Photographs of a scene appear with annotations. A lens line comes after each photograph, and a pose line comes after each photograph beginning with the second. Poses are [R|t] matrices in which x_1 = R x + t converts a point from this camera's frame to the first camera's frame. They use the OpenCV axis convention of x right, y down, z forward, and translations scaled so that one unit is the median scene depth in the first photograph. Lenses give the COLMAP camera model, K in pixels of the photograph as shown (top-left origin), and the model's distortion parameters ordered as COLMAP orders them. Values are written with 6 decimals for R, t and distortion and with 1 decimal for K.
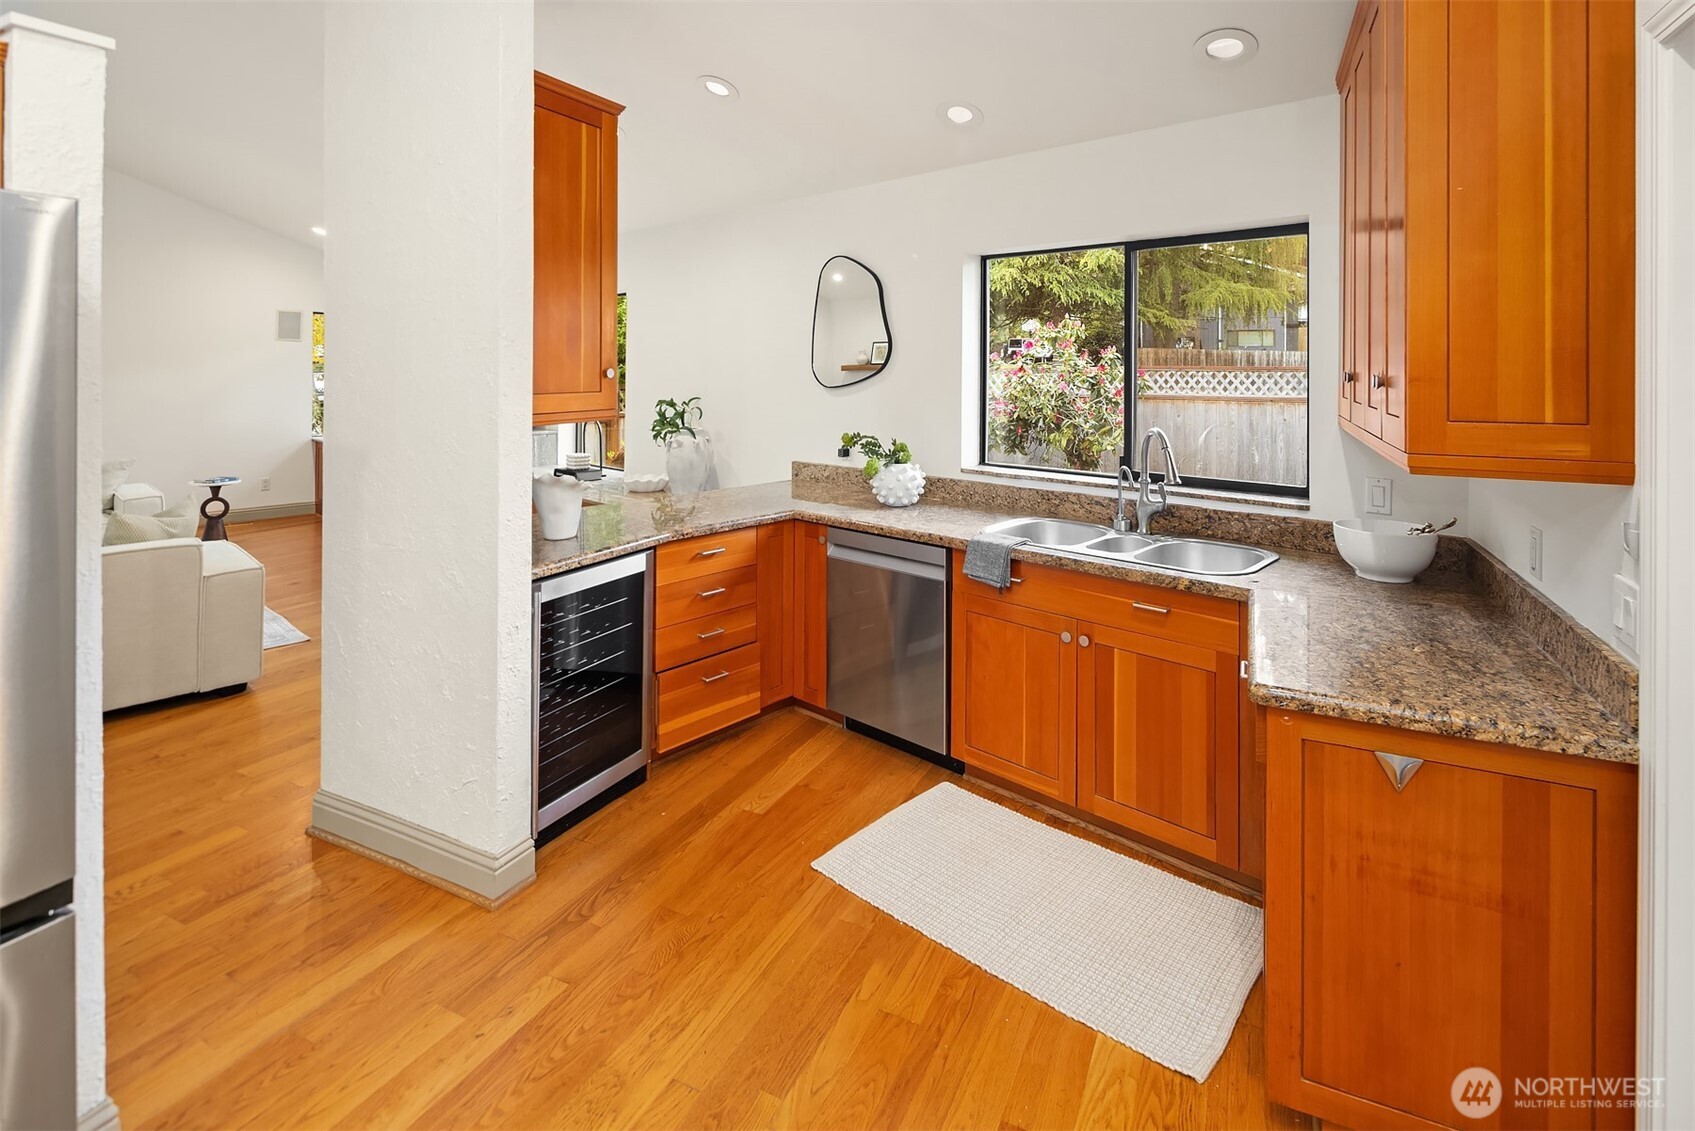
lens RADIAL K [[828.3, 0, 844.9], [0, 828.3, 373.7], [0, 0, 1]] dist [0.000405, -0.030026]
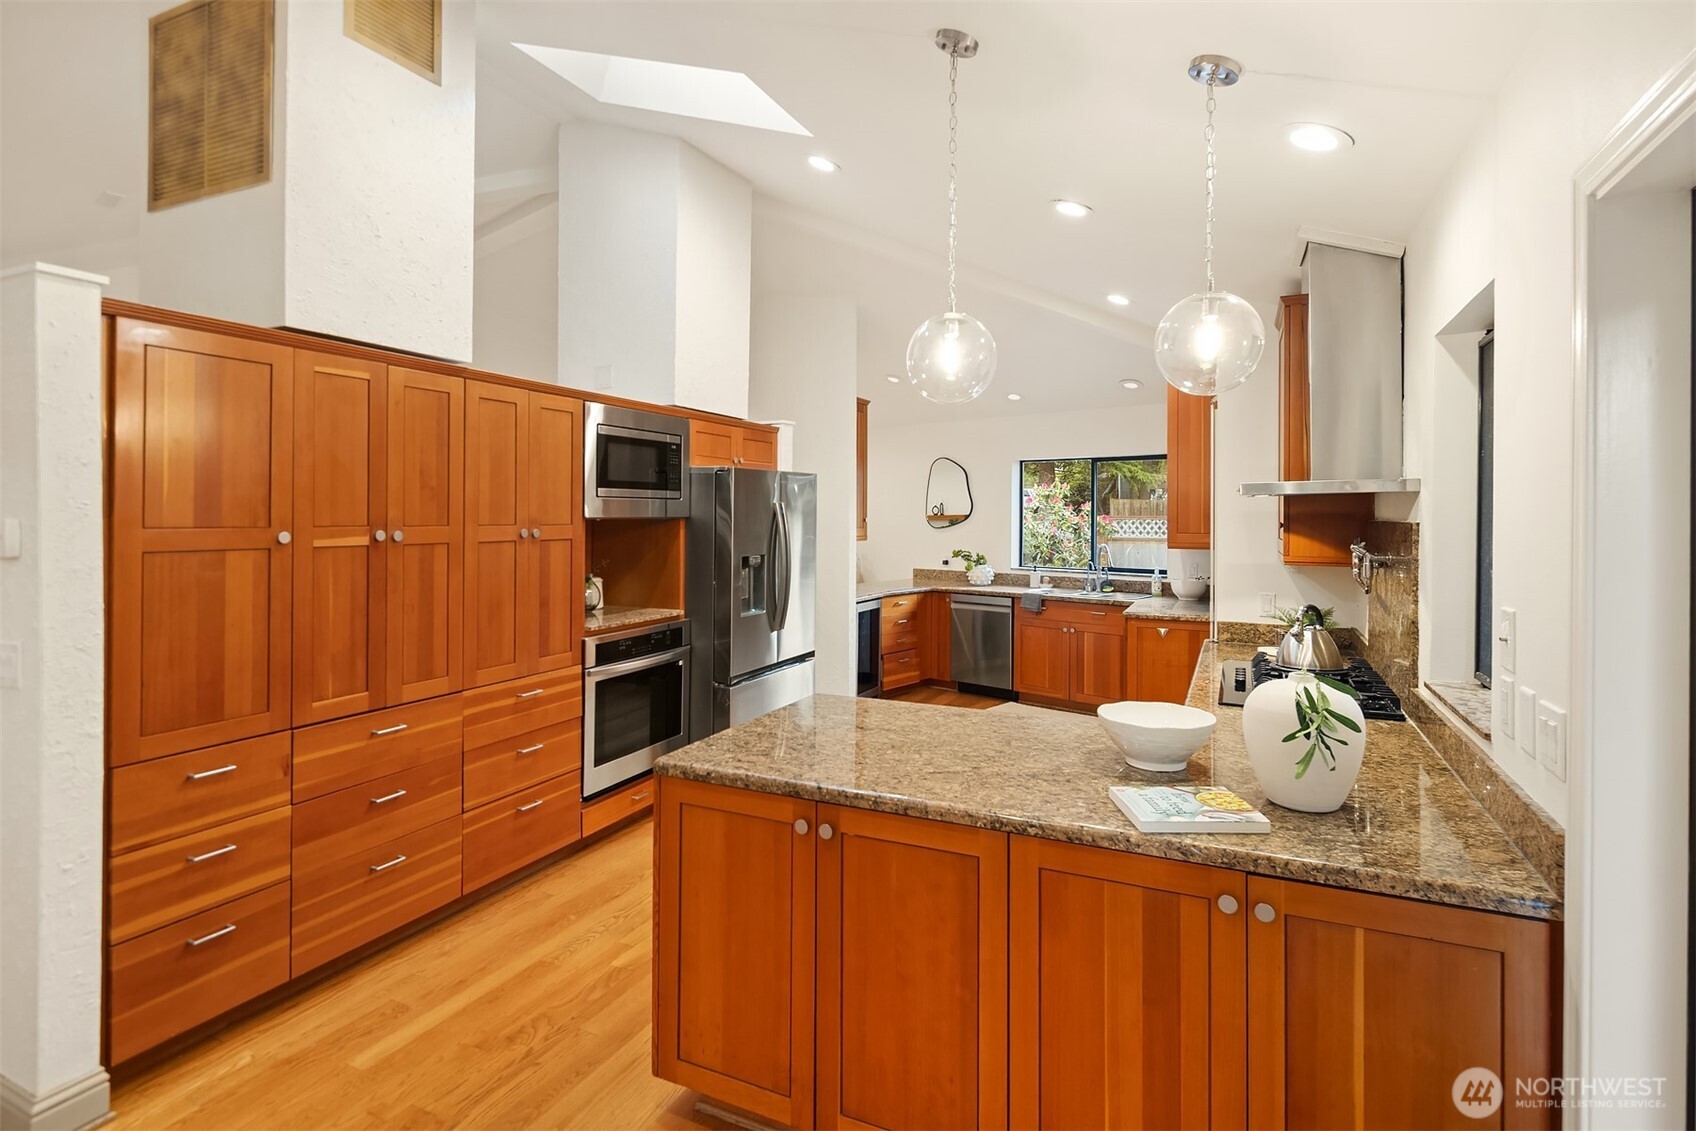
lens RADIAL K [[842.1, 0, 851.2], [0, 842.1, 517.4], [0, 0, 1]] dist [-0.000559, 0.000043]
pose [[0.999516, 0.001945, 0.031036, -0.316426], [-0.001779, 0.999984, -0.005385, 0.003228], [-0.031046, 0.005327, 0.999504, -1.050381]]
